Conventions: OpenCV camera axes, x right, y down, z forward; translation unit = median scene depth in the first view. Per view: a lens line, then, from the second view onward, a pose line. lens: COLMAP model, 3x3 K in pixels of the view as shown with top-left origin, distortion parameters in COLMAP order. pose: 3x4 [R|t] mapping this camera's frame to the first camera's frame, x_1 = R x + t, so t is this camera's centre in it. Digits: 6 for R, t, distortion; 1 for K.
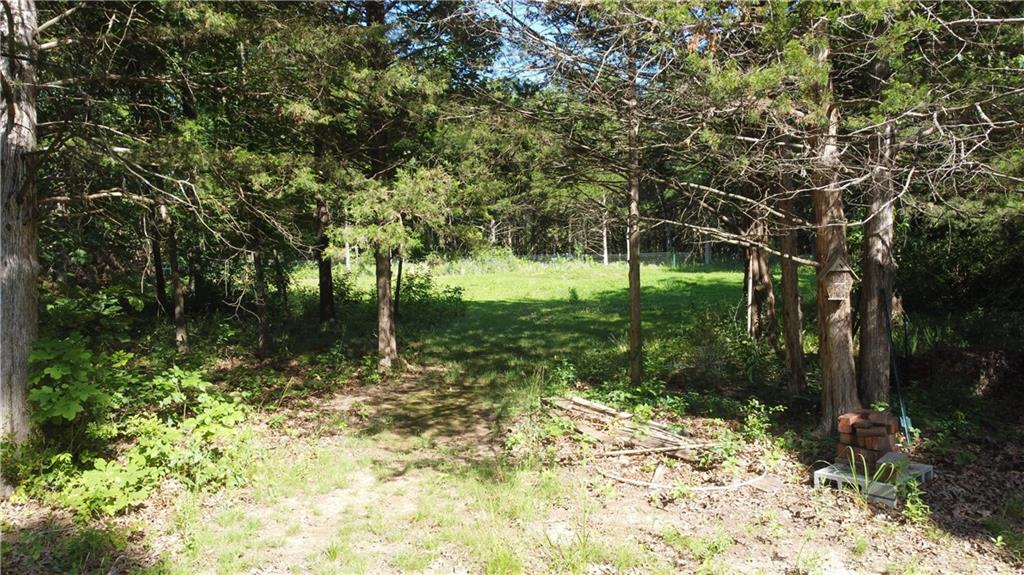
lens RADIAL K [[764.1, 0, 511.5], [0, 764.1, 286.2], [0, 0, 1]] dist [0.006831, 0.001953]
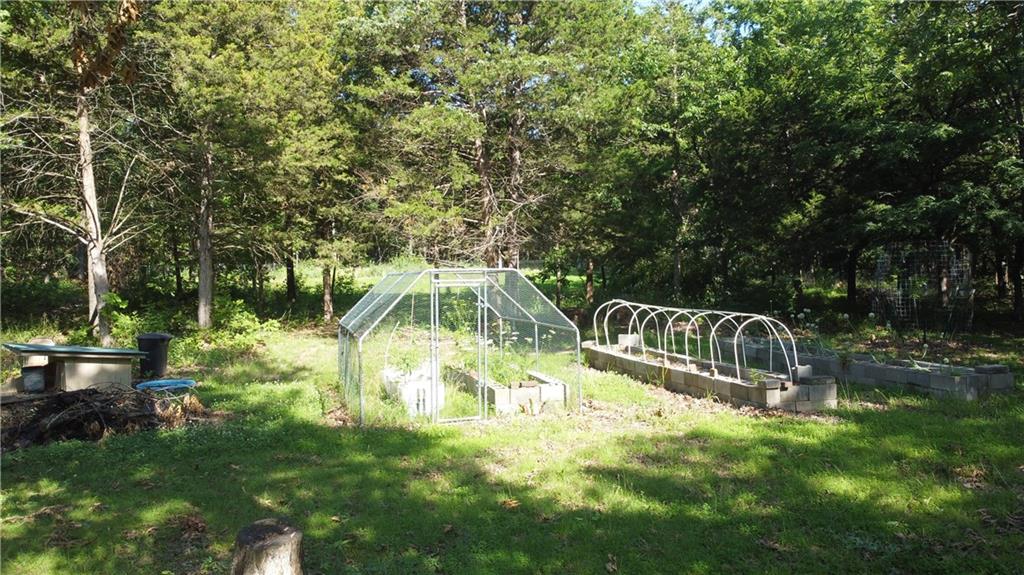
lens RADIAL K [[764.1, 0, 512.7], [0, 764.1, 288.4], [0, 0, 1]] dist [0.006831, 0.001953]
pose [[0.996087, 0.013303, 0.087376, 0.126397], [-0.013192, 0.999911, -0.001855, 0.013445], [-0.087393, 0.000695, 0.996174, -0.905334]]
